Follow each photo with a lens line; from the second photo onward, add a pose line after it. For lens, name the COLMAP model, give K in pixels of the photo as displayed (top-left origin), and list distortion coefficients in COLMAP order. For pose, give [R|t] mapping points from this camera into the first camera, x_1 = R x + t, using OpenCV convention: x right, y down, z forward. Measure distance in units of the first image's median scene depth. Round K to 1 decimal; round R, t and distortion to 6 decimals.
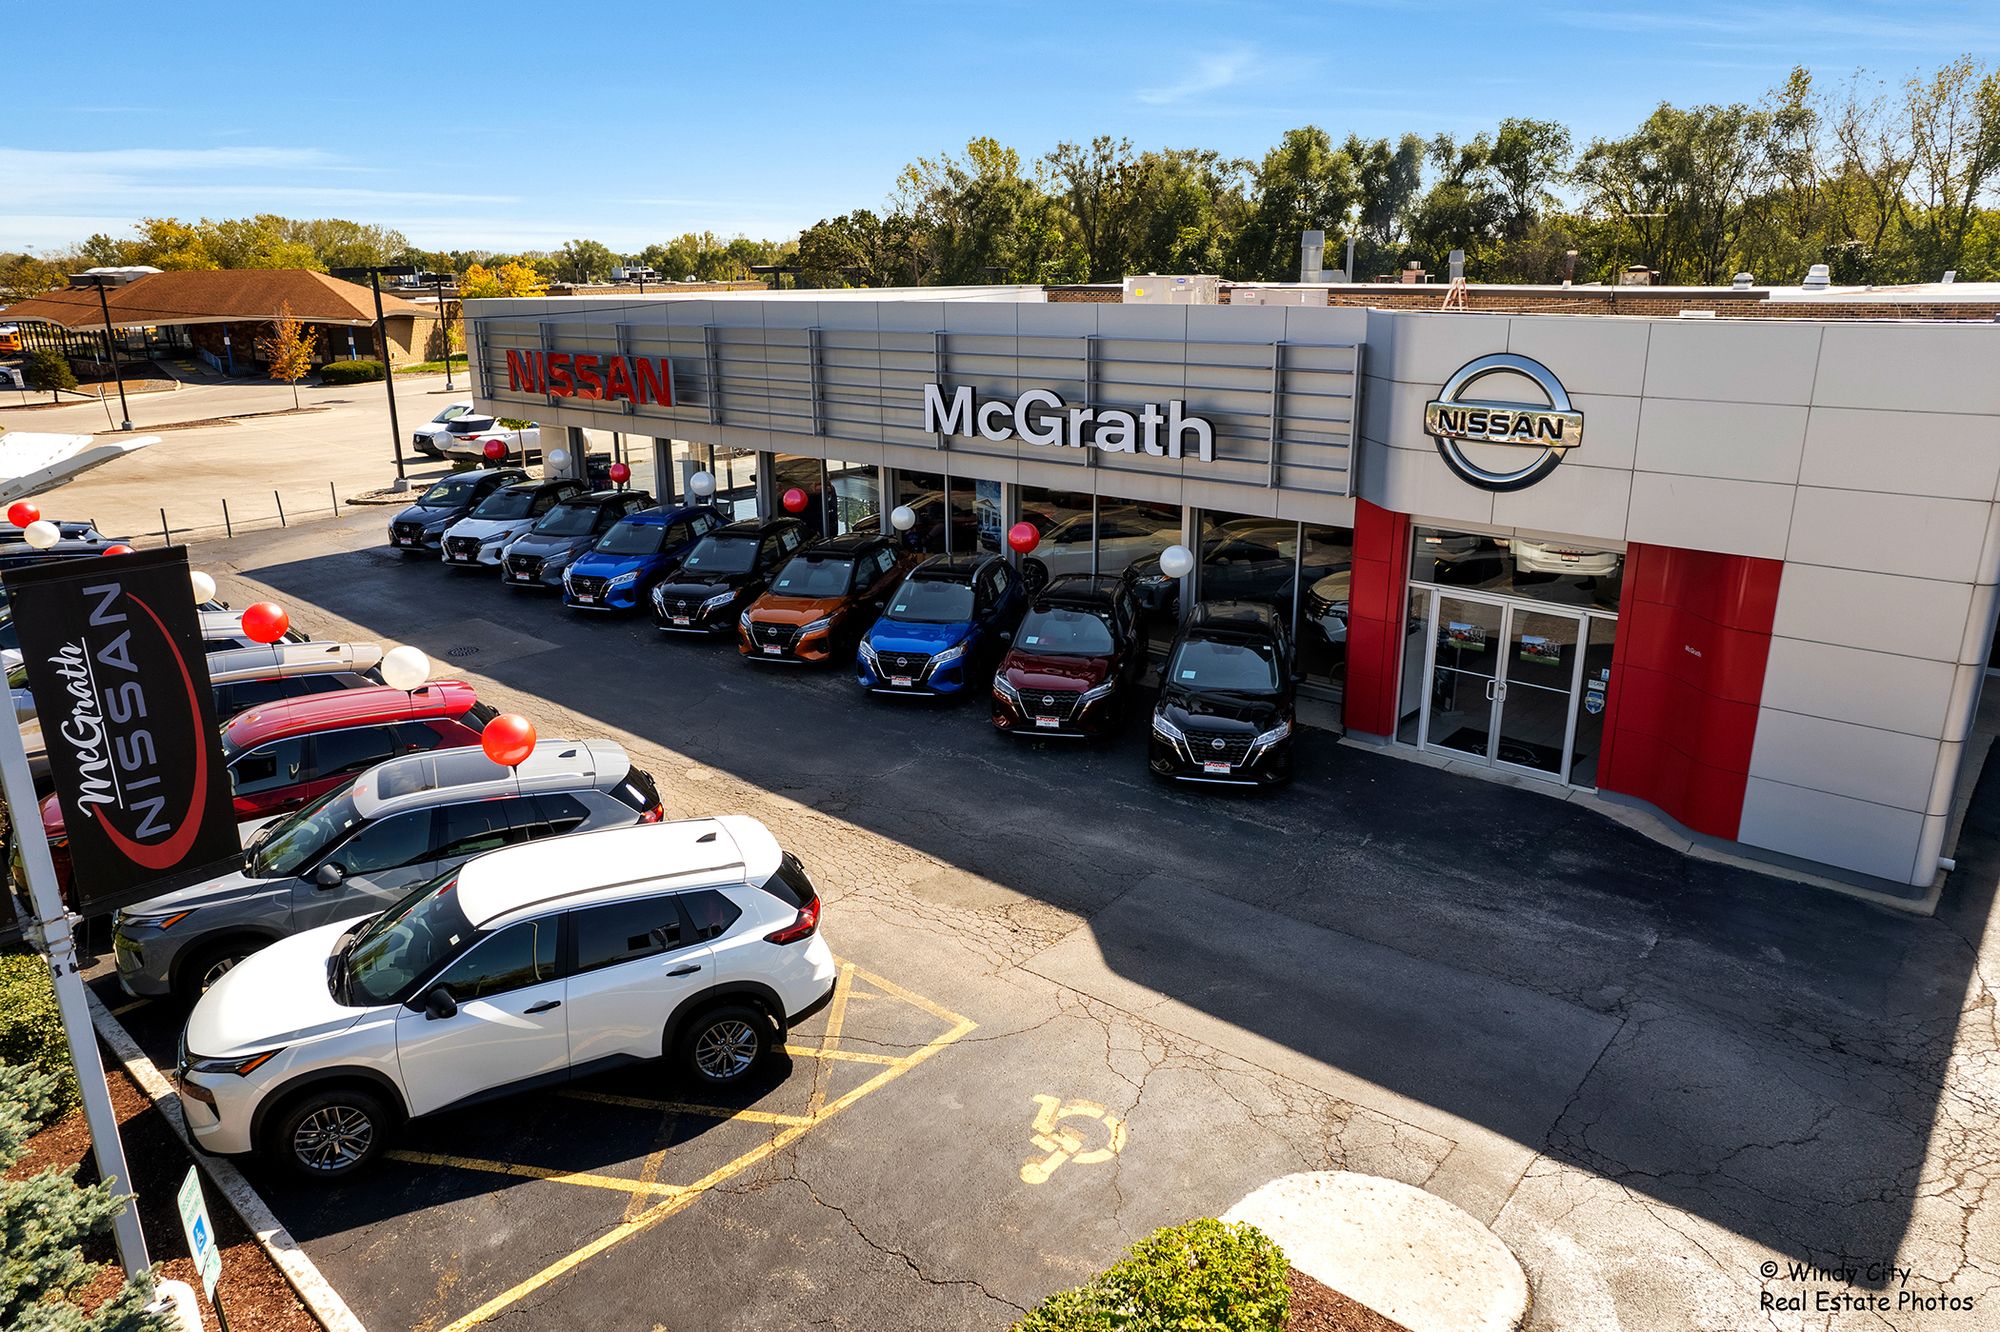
lens RADIAL K [[1287.7, 0, 1000.0], [0, 1287.7, 666.0], [0, 0, 1]] dist [-0.067475, 0.045718]
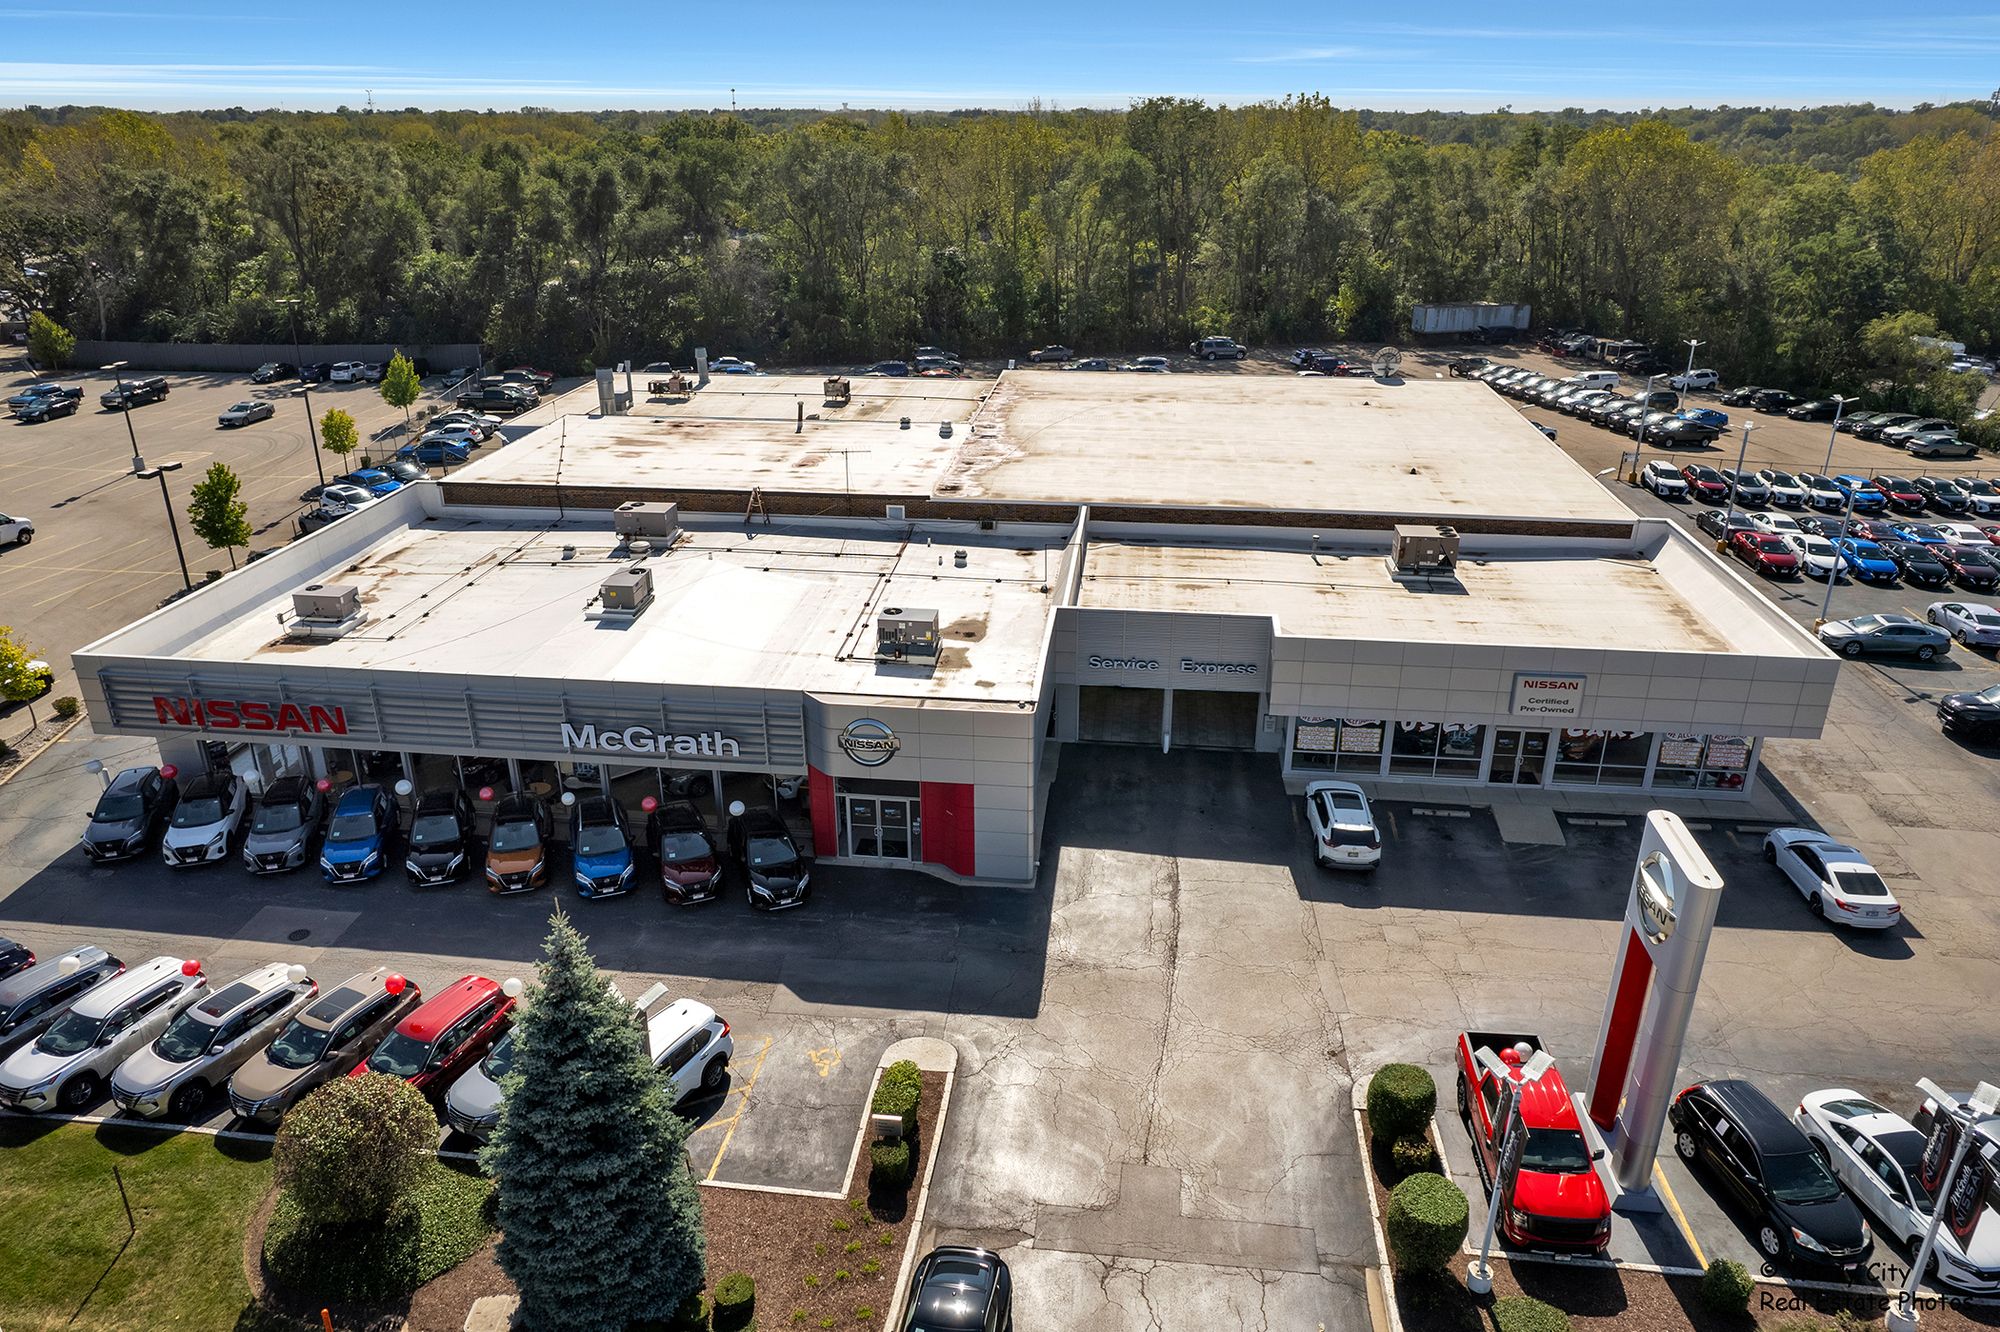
lens RADIAL K [[1308.6, 0, 1000.0], [0, 1308.6, 666.0], [0, 0, 1]] dist [-0.076061, 0.067946]
pose [[0.818232, -0.219631, 0.531280, -0.525304], [0.163013, 0.974854, 0.151944, -0.488884], [-0.551292, -0.037720, 0.833459, -0.928712]]
